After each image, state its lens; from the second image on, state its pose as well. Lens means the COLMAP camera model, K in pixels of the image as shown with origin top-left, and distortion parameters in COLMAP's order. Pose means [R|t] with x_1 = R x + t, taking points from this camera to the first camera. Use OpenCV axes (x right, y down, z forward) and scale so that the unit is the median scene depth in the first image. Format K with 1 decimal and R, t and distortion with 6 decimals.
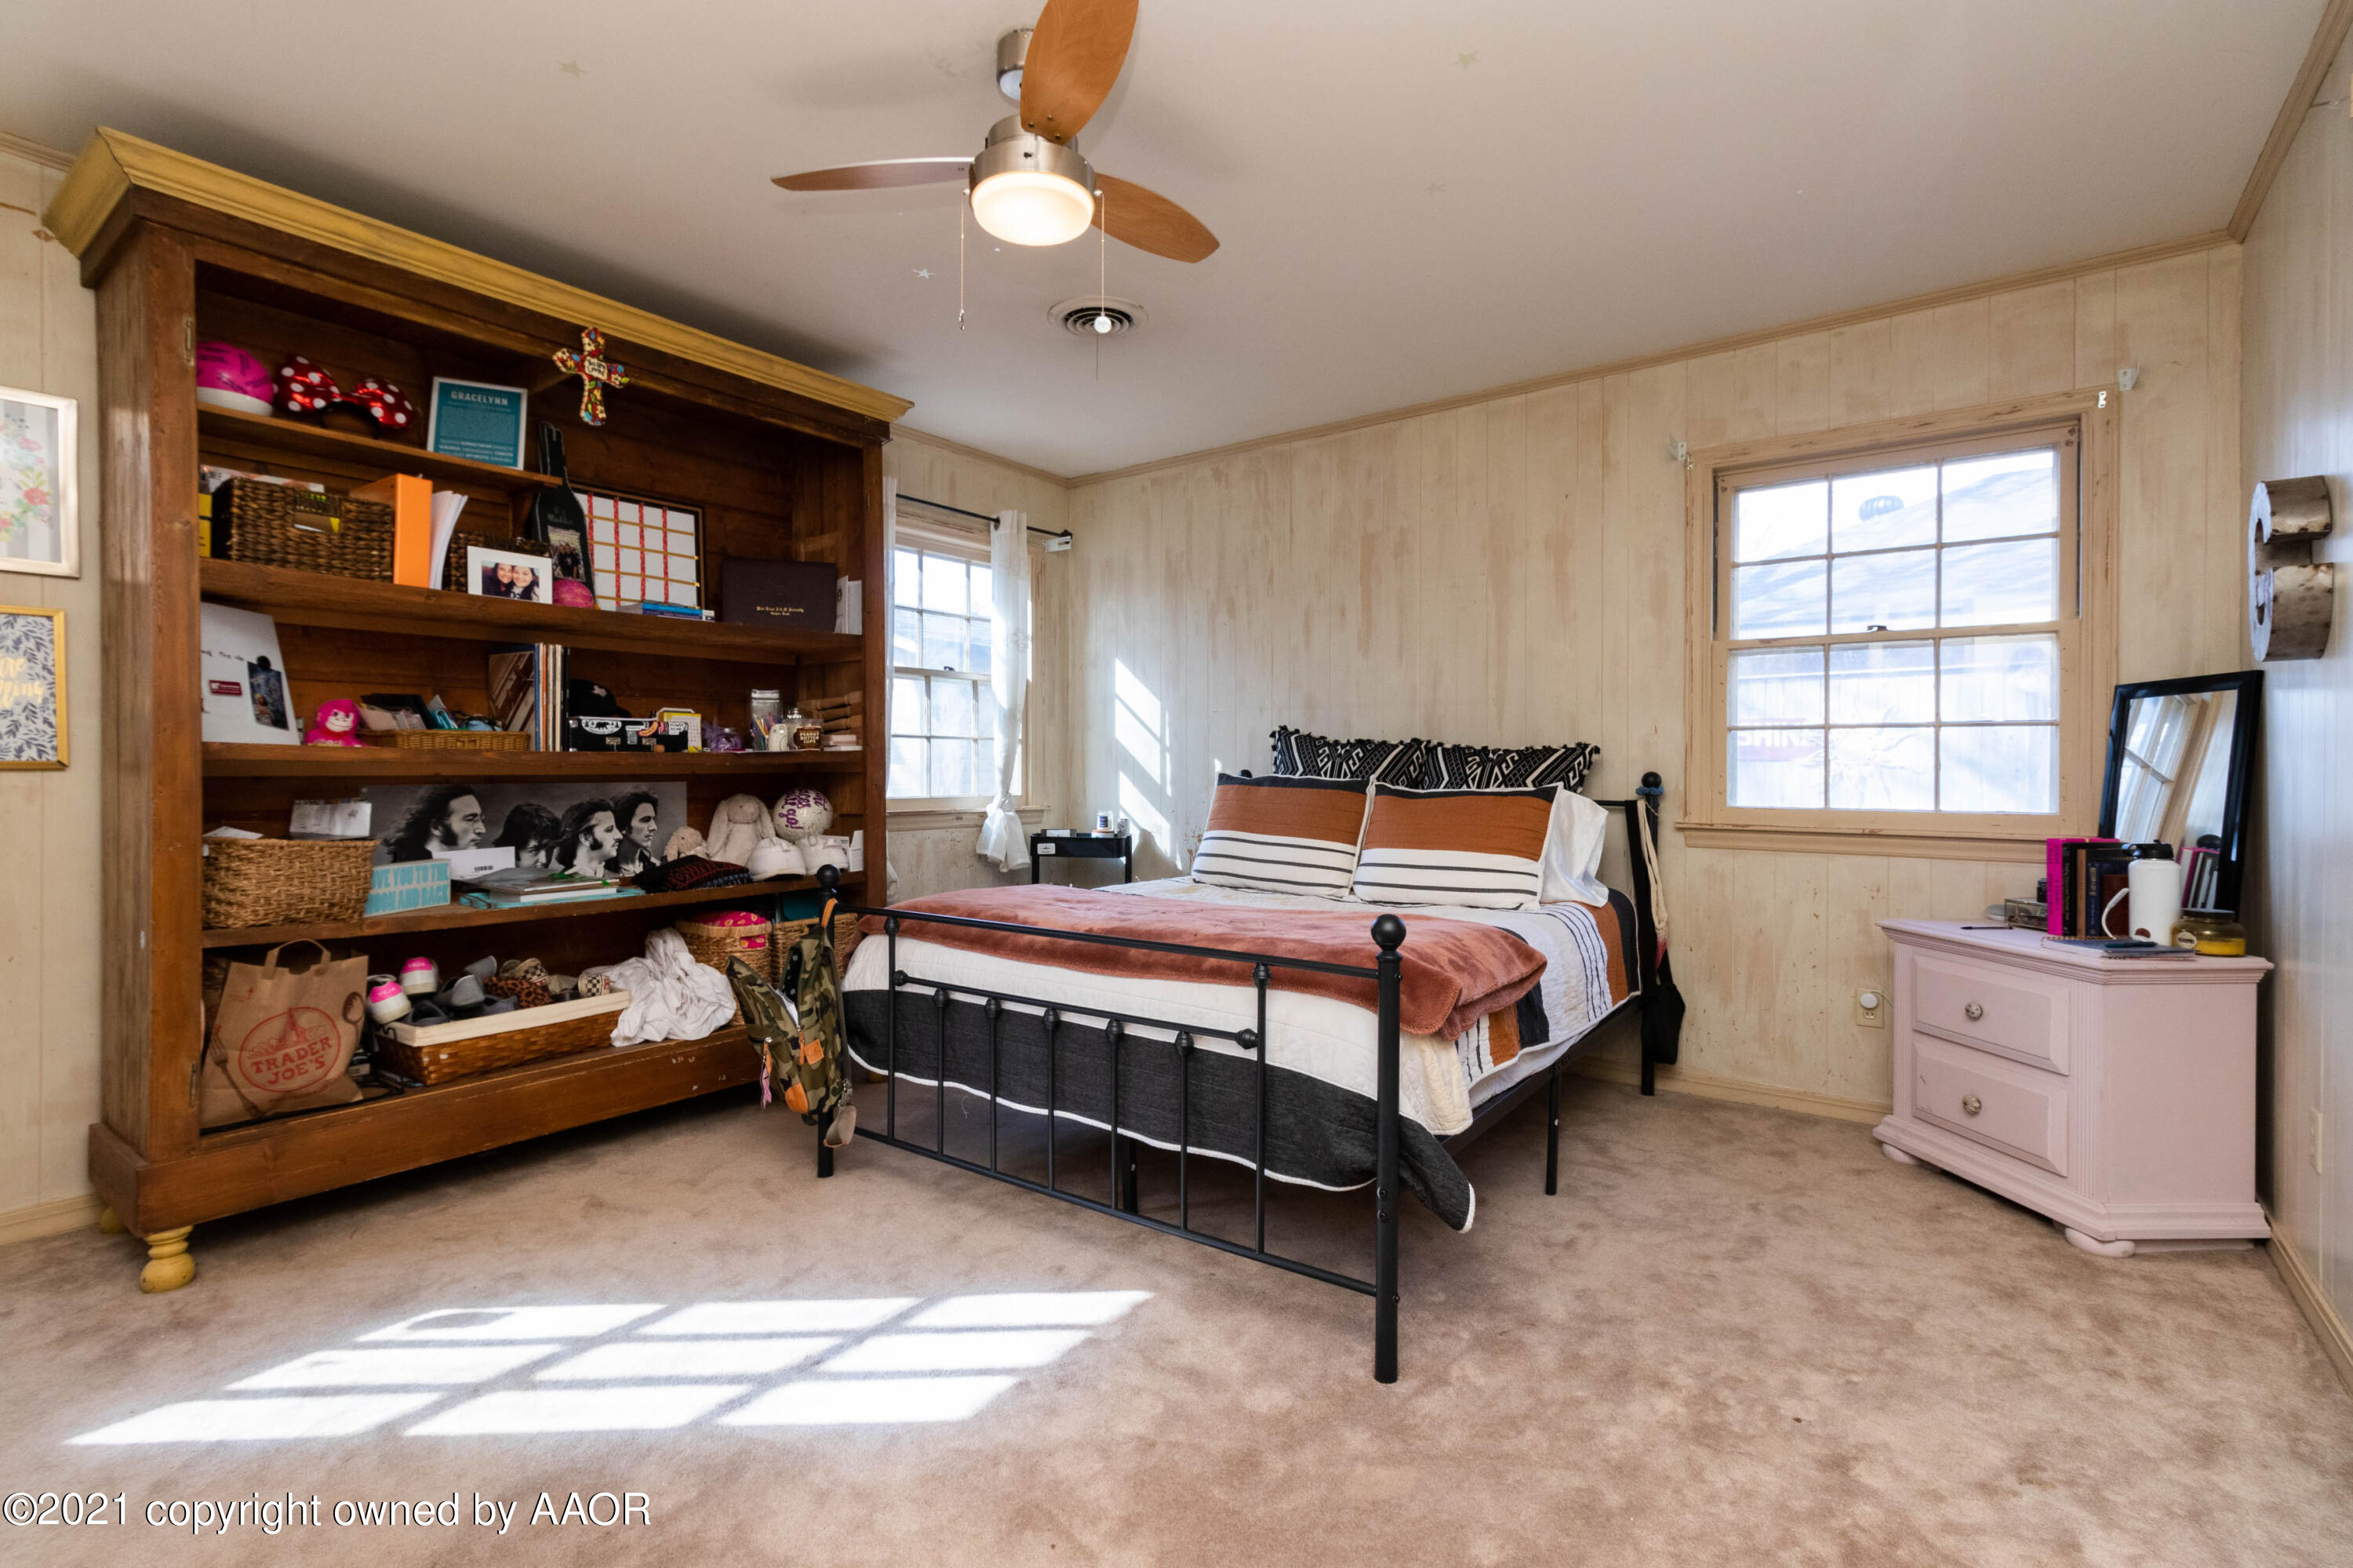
lens RADIAL K [[1087.8, 0, 1142.7], [0, 1087.8, 782.8], [0, 0, 1]] dist [0.002738, -0.012566]
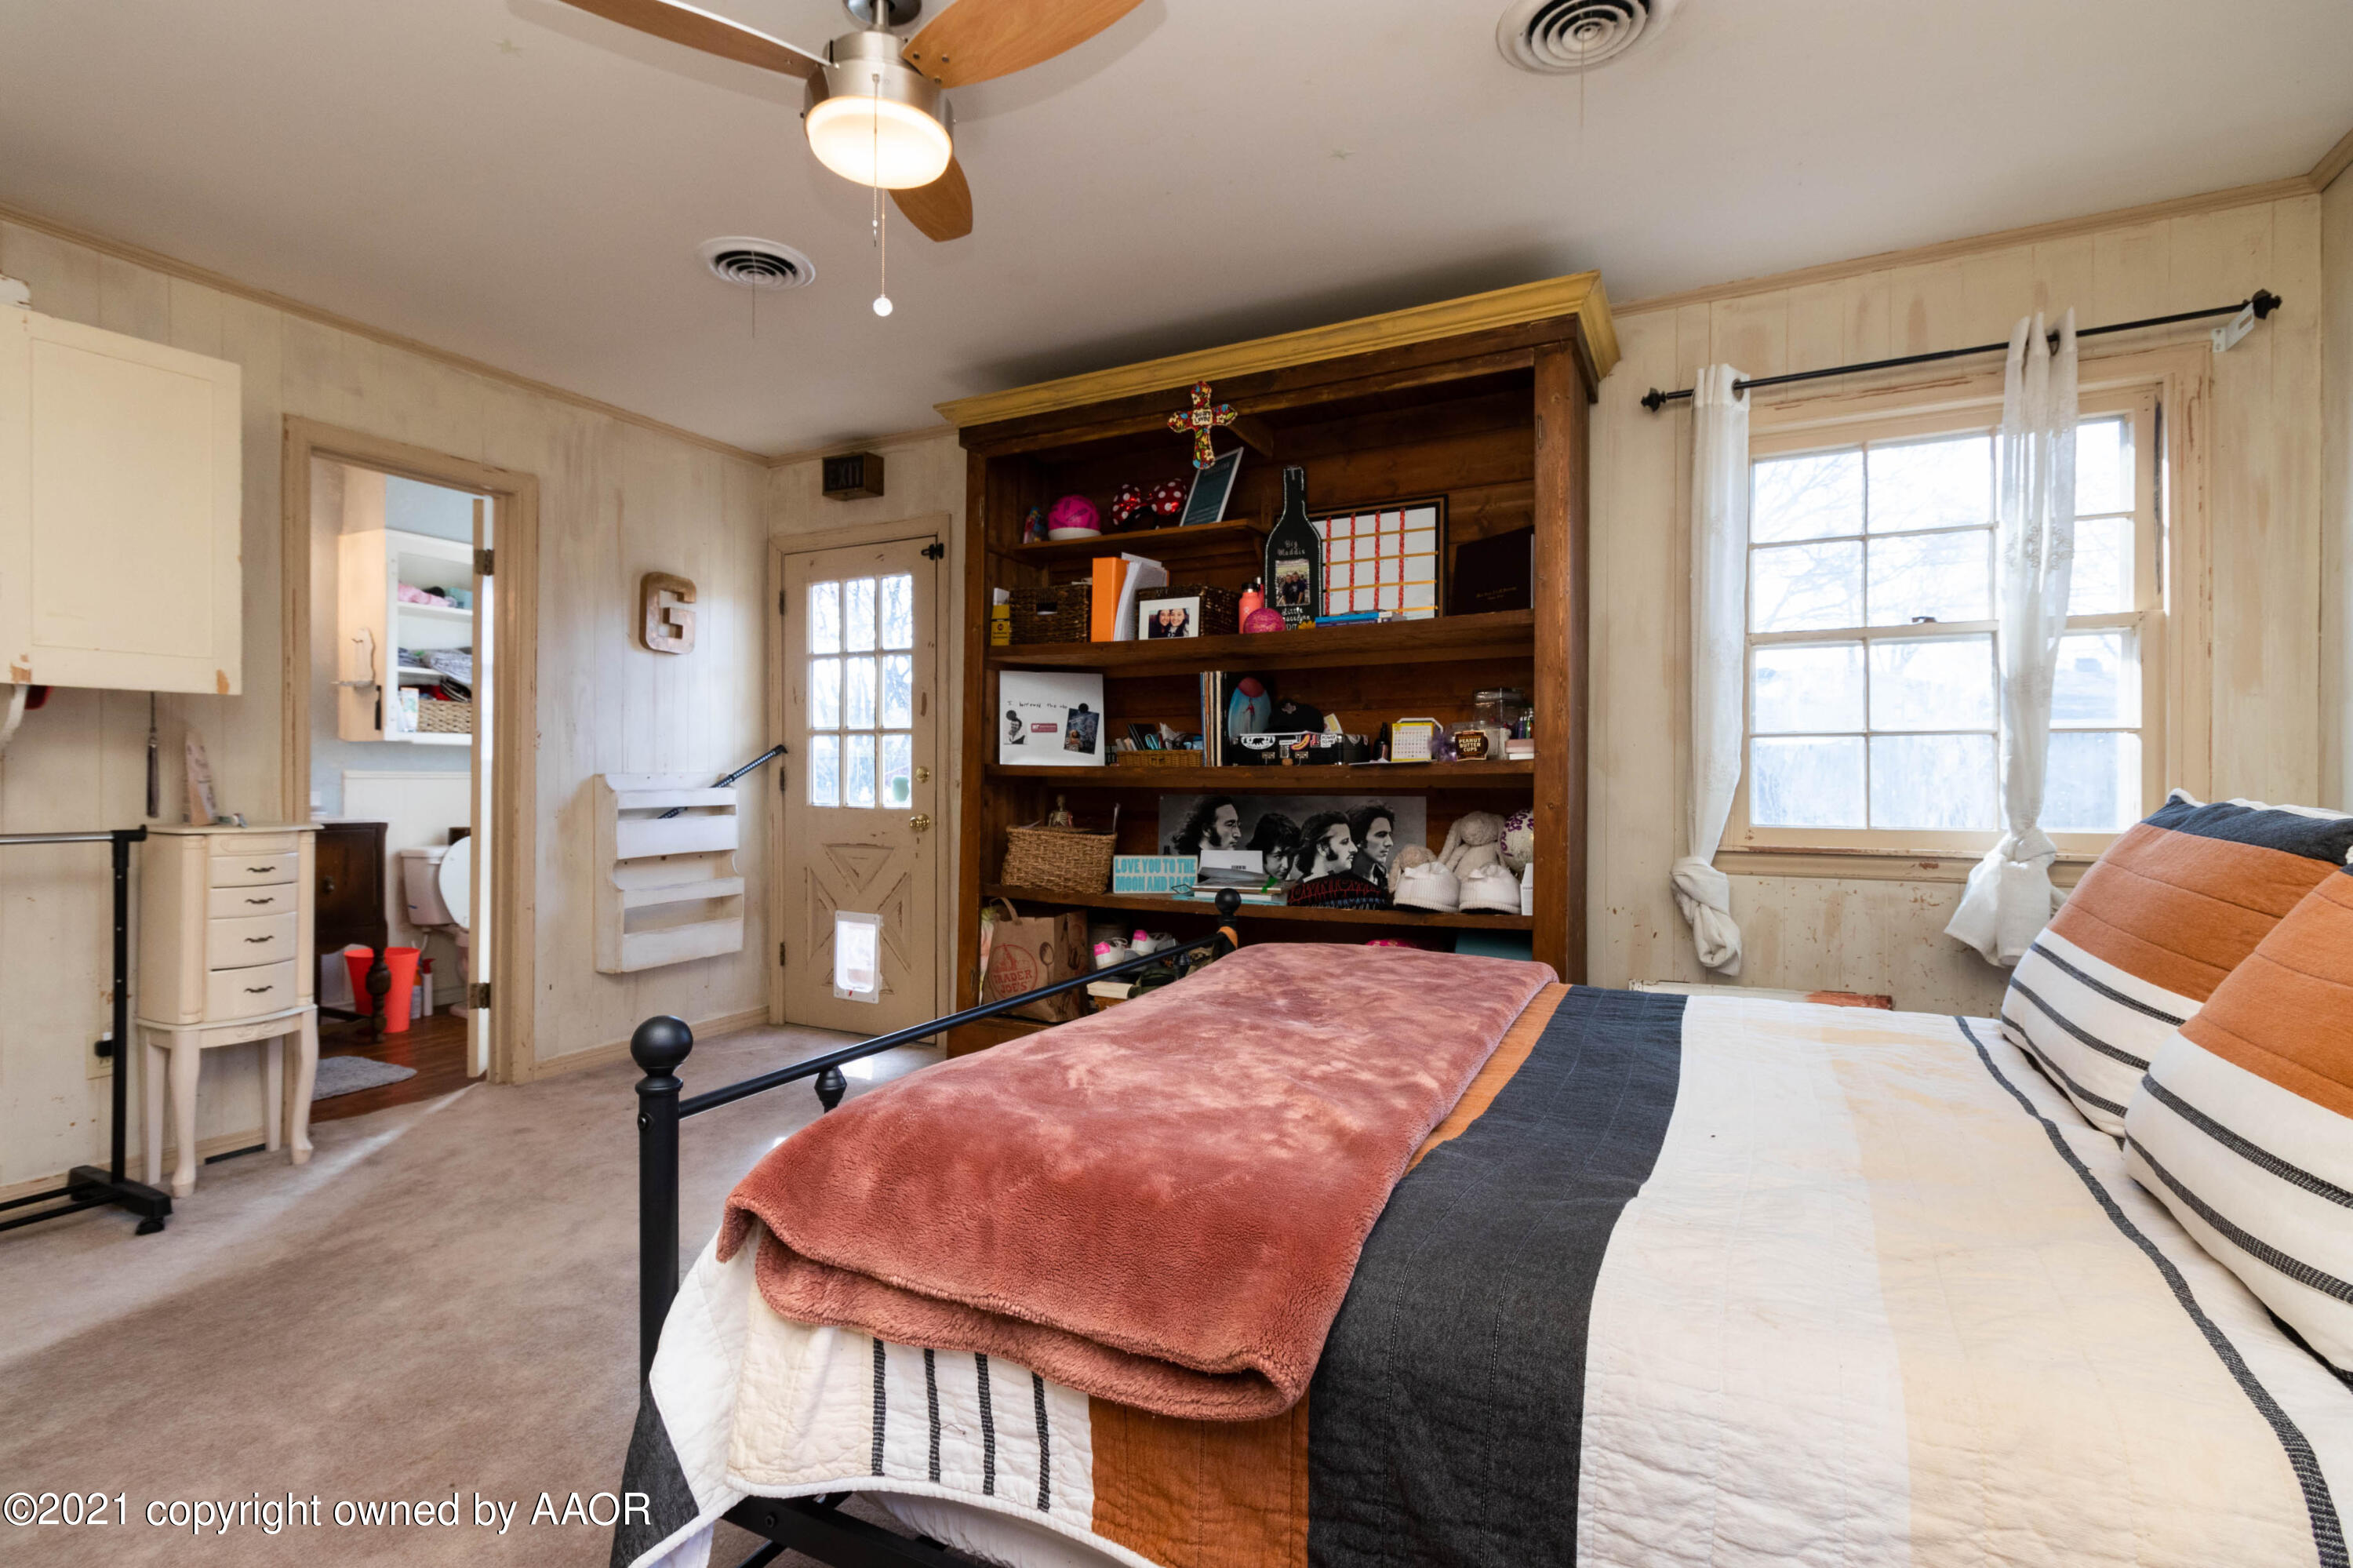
lens RADIAL K [[1087.8, 0, 1142.7], [0, 1087.8, 782.8], [0, 0, 1]] dist [0.002738, -0.012566]
pose [[0.164042, -0.000871, -0.986453, 0.514842], [-0.015989, 0.999866, -0.003542, -0.006146], [0.986324, 0.016354, 0.164006, 0.689428]]
